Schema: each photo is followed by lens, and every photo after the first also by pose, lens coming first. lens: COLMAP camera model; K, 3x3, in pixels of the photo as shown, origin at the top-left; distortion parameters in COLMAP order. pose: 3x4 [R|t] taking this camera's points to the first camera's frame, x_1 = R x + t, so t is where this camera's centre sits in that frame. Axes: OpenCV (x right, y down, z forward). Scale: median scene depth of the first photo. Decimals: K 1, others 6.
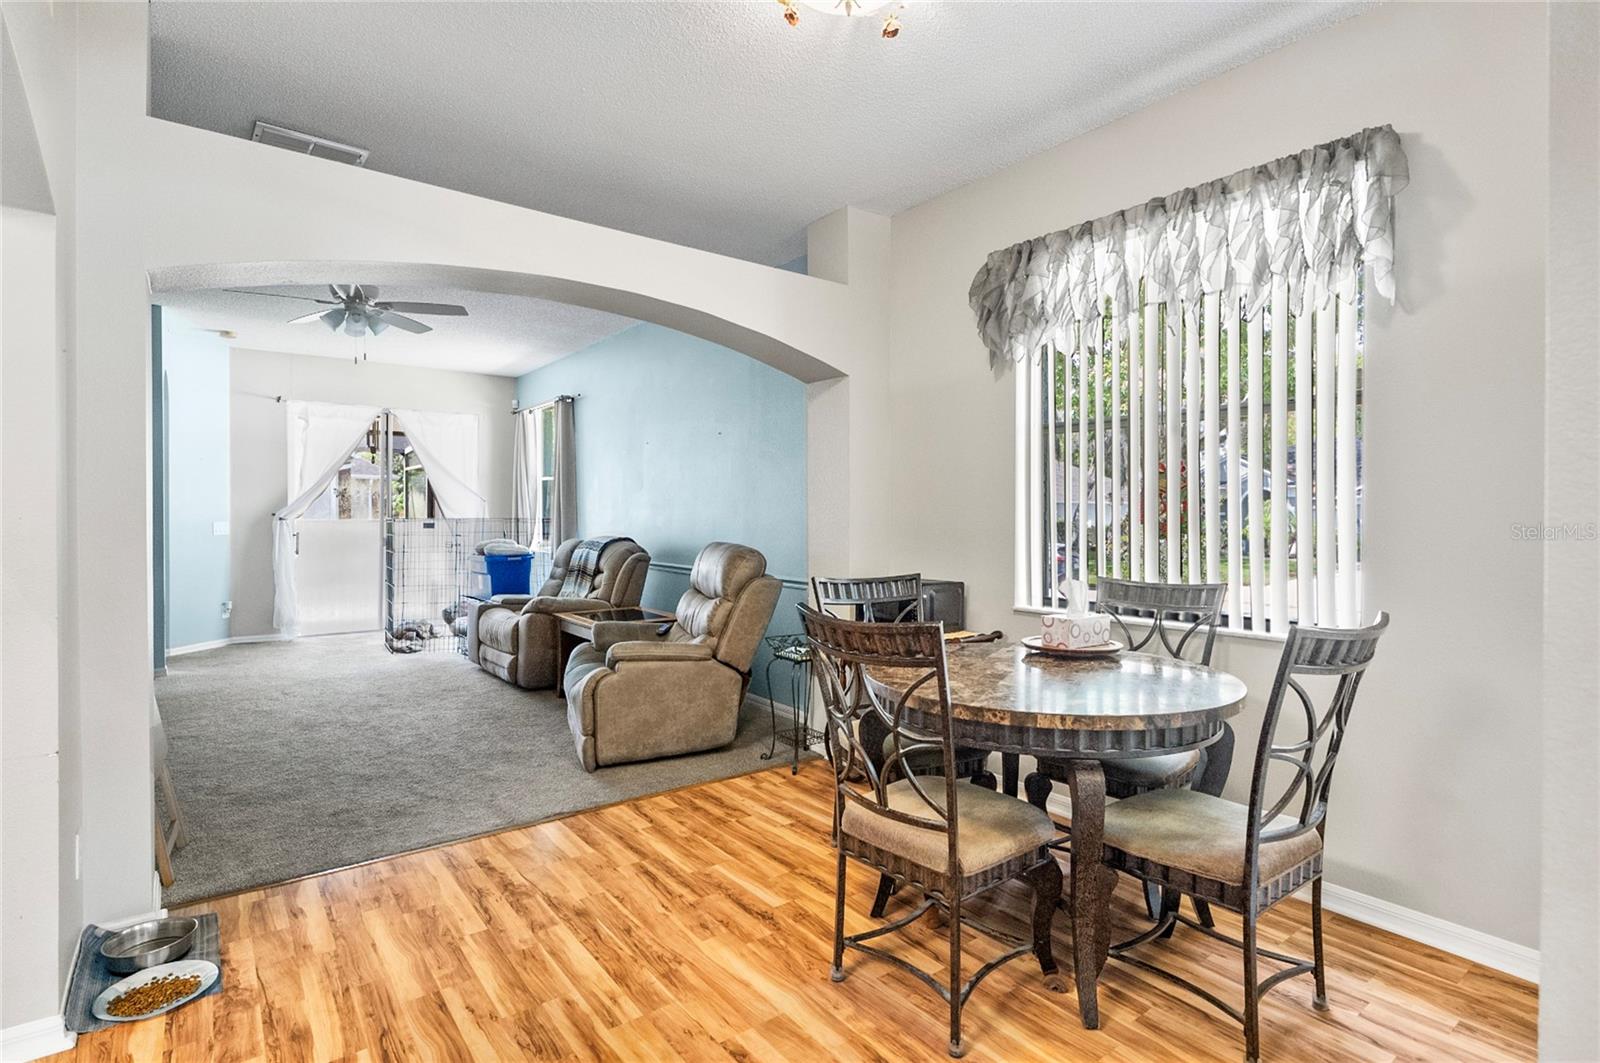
lens RADIAL K [[776.4, 0, 810.1], [0, 776.4, 521.4], [0, 0, 1]] dist [0.006217, 0.000850]
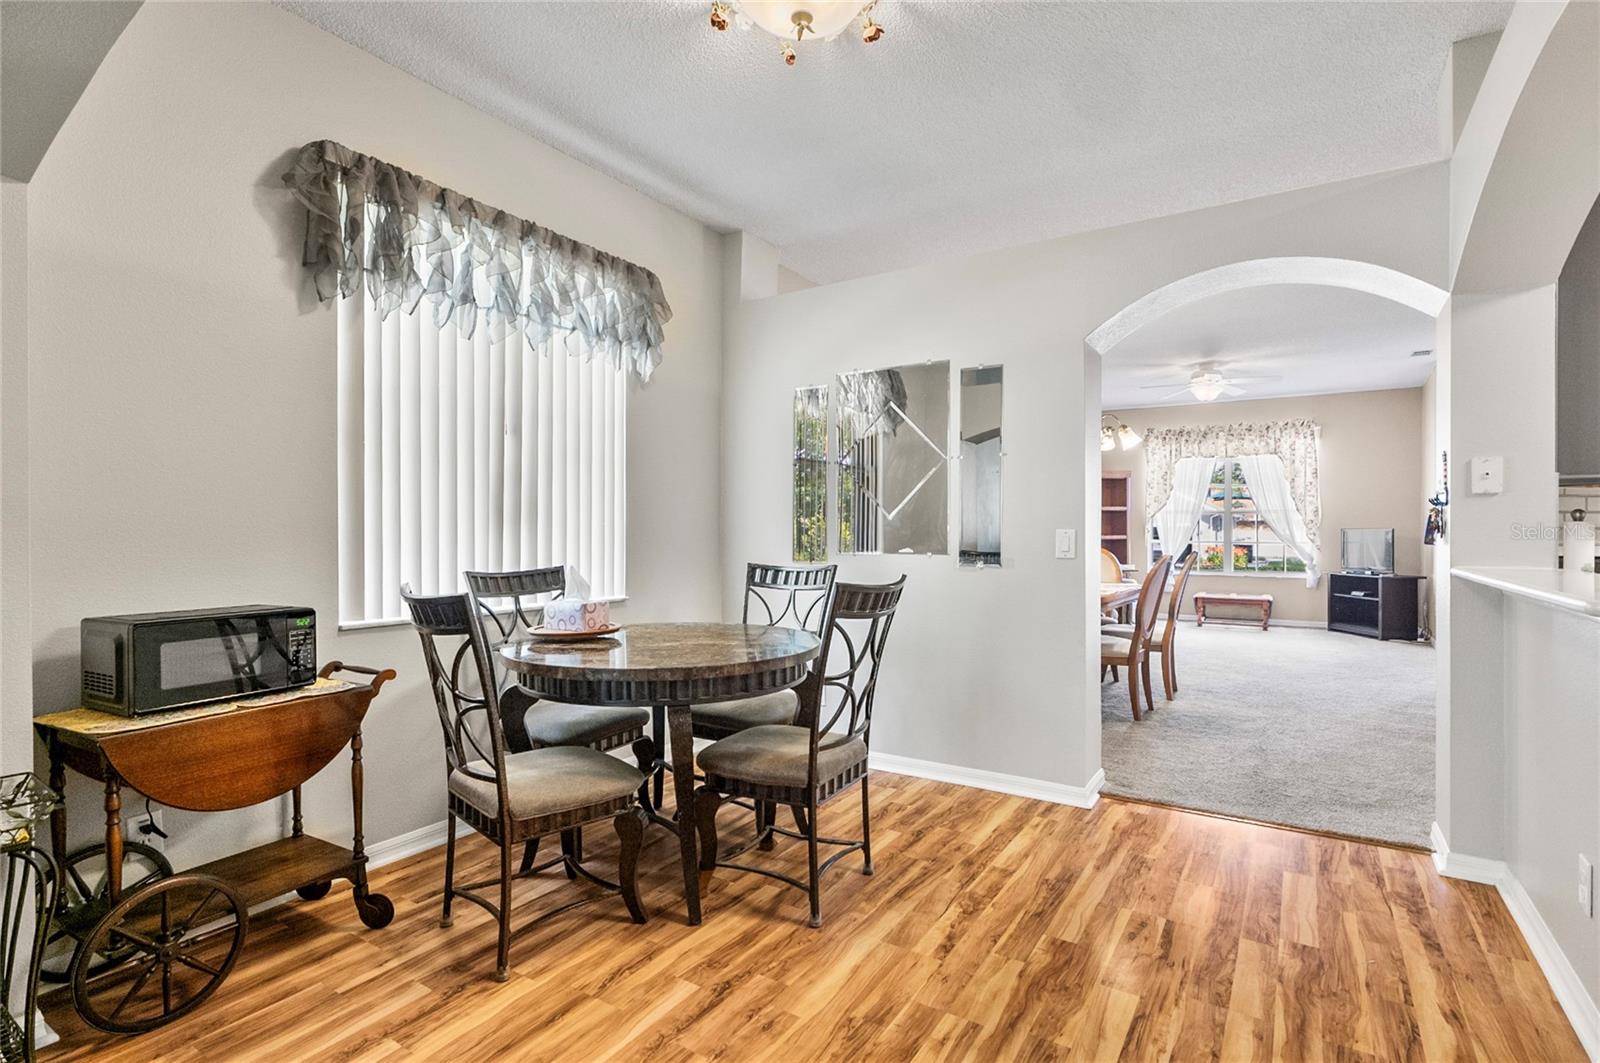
lens RADIAL K [[776.4, 0, 795.6], [0, 776.4, 537.0], [0, 0, 1]] dist [0.006217, 0.000850]
pose [[-0.325591, 0.001859, 0.945509, -0.793342], [0.015124, 0.999880, 0.003242, 0.036867], [-0.945390, 0.015355, -0.325580, 1.112376]]
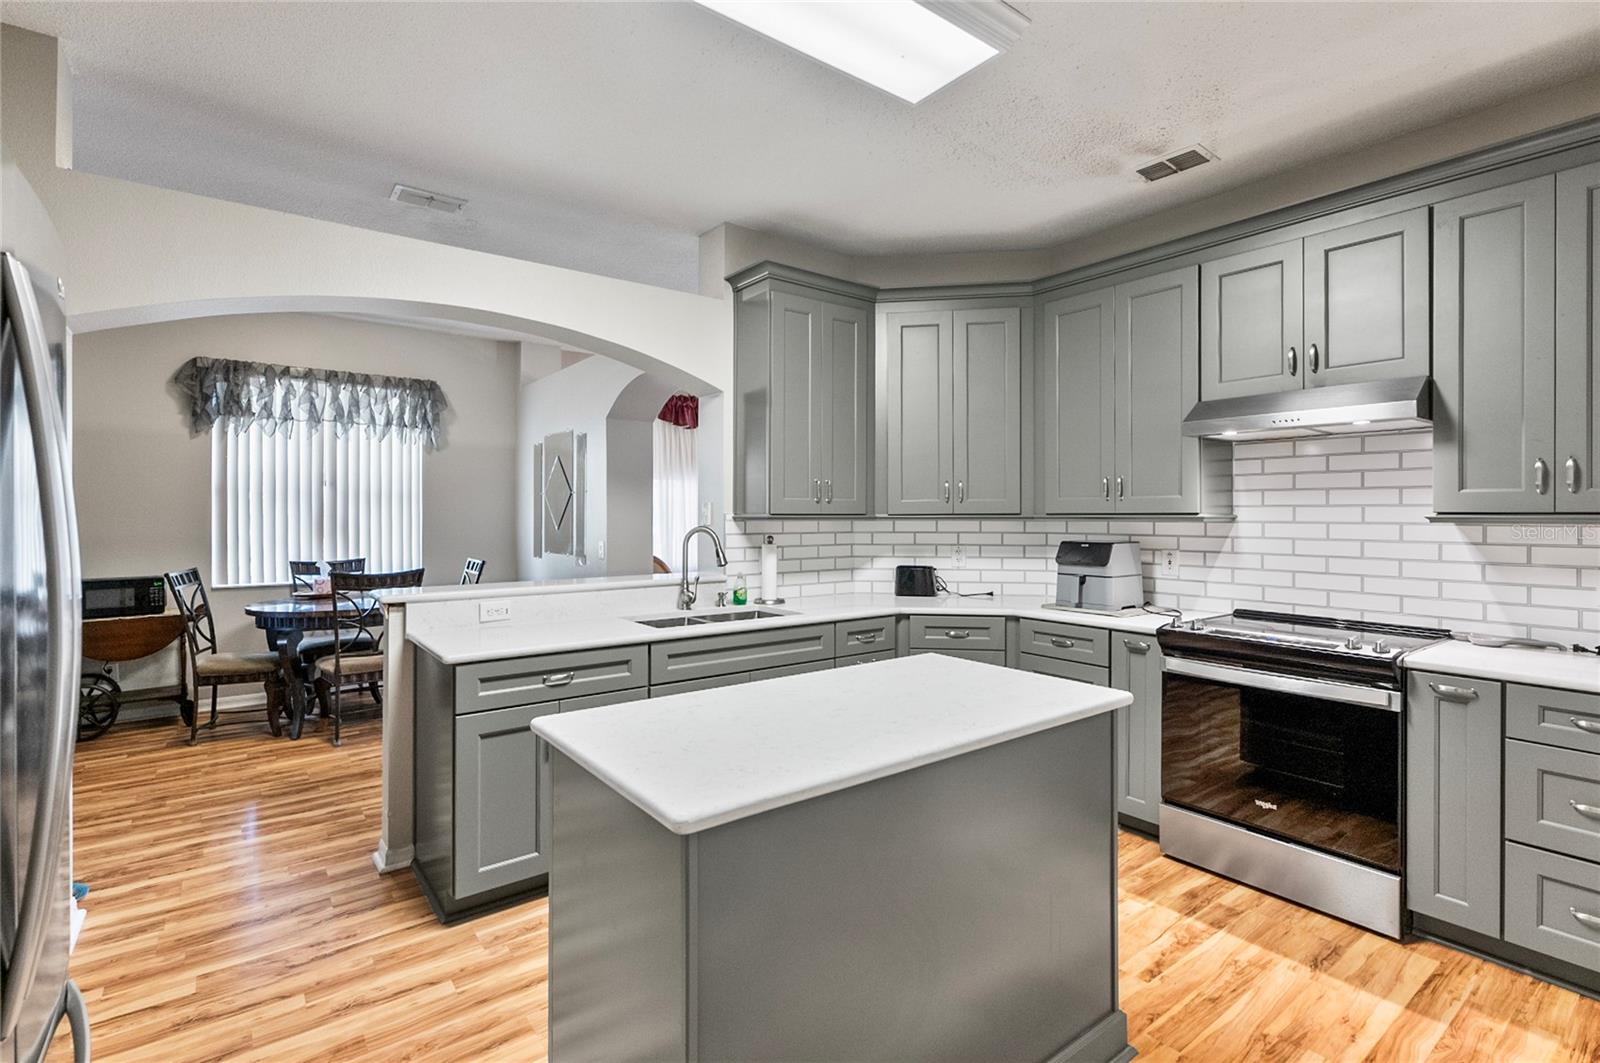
lens RADIAL K [[738.7, 0, 799.4], [0, 738.7, 519.8], [0, 0, 1]] dist [0.000582, 0.000646]
pose [[-0.004391, -0.009229, 0.999948, -1.639415], [0.010005, 0.999907, 0.009272, -0.036654], [-0.999940, 0.010045, -0.004298, -0.228141]]
